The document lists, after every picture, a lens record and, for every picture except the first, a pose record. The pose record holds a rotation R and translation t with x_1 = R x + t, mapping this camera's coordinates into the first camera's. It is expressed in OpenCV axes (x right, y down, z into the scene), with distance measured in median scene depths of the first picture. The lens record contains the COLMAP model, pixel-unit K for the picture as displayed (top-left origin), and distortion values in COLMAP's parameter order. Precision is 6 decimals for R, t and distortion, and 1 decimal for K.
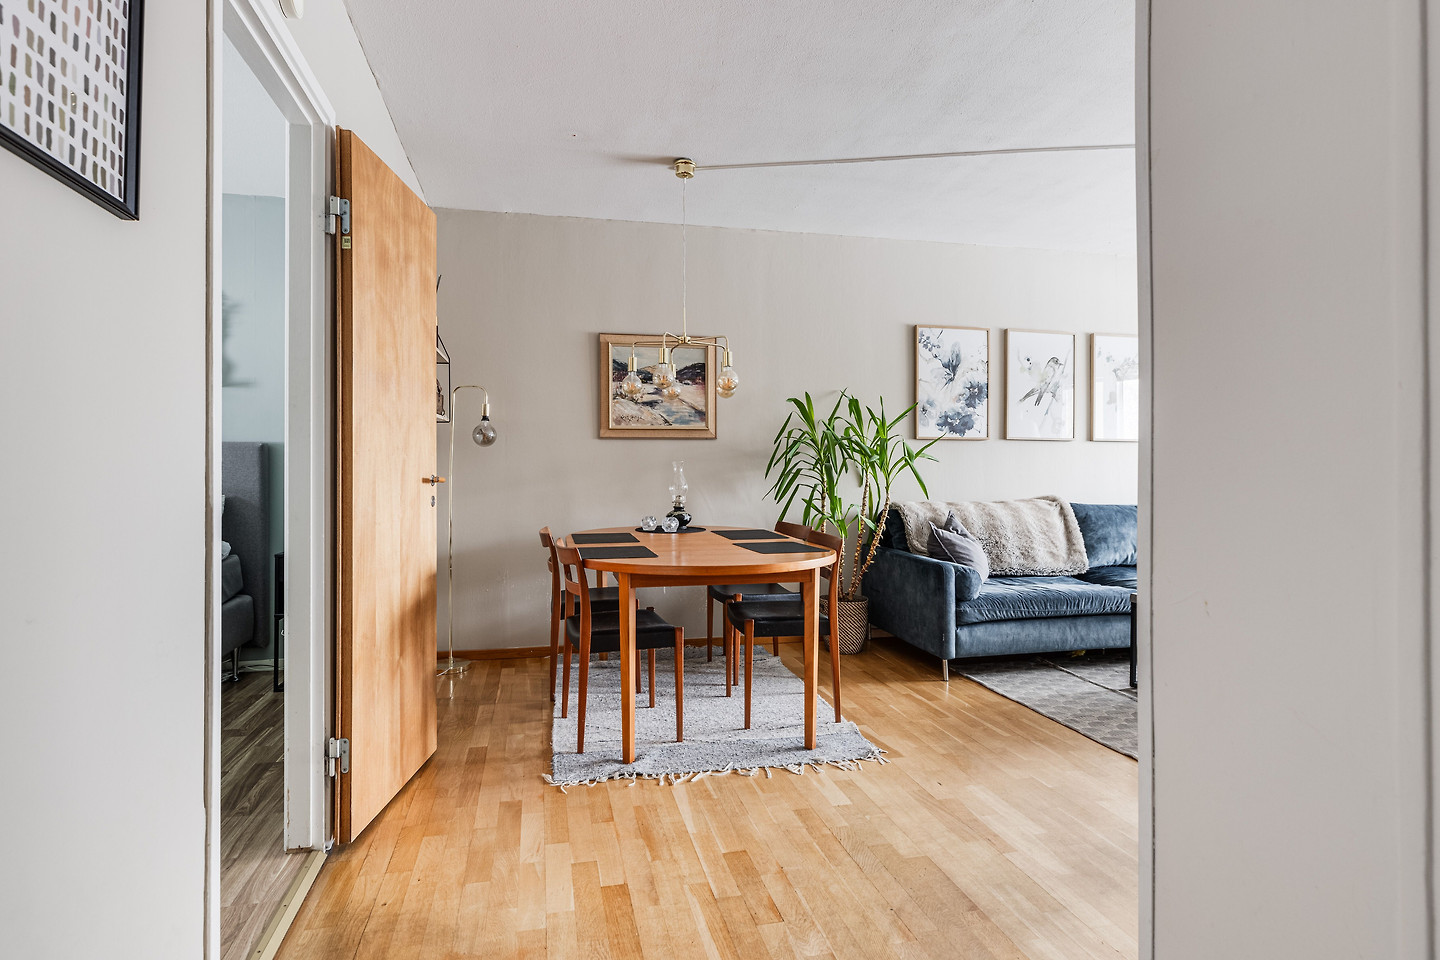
lens RADIAL K [[811.3, 0, 718.9], [0, 811.3, 472.2], [0, 0, 1]] dist [0.008612, -0.000282]
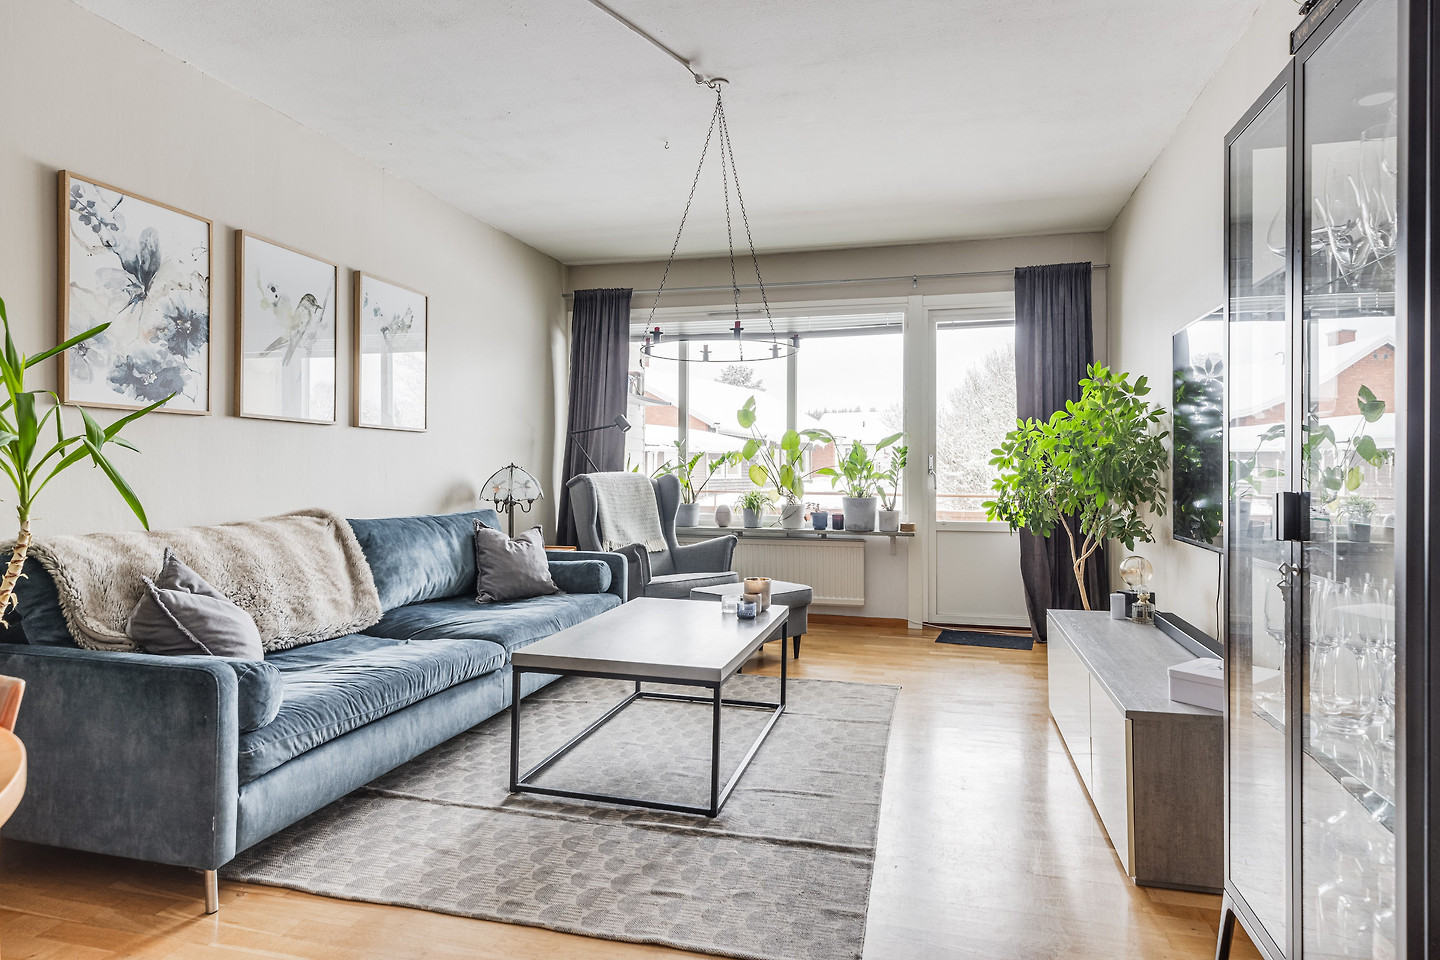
lens RADIAL K [[811.3, 0, 721.2], [0, 811.3, 465.2], [0, 0, 1]] dist [0.008612, -0.000282]
pose [[0.474496, 0.003514, 0.880251, 0.000367], [0.006713, 0.999949, -0.007610, 0.001638], [-0.880232, 0.009520, 0.474448, 0.433406]]
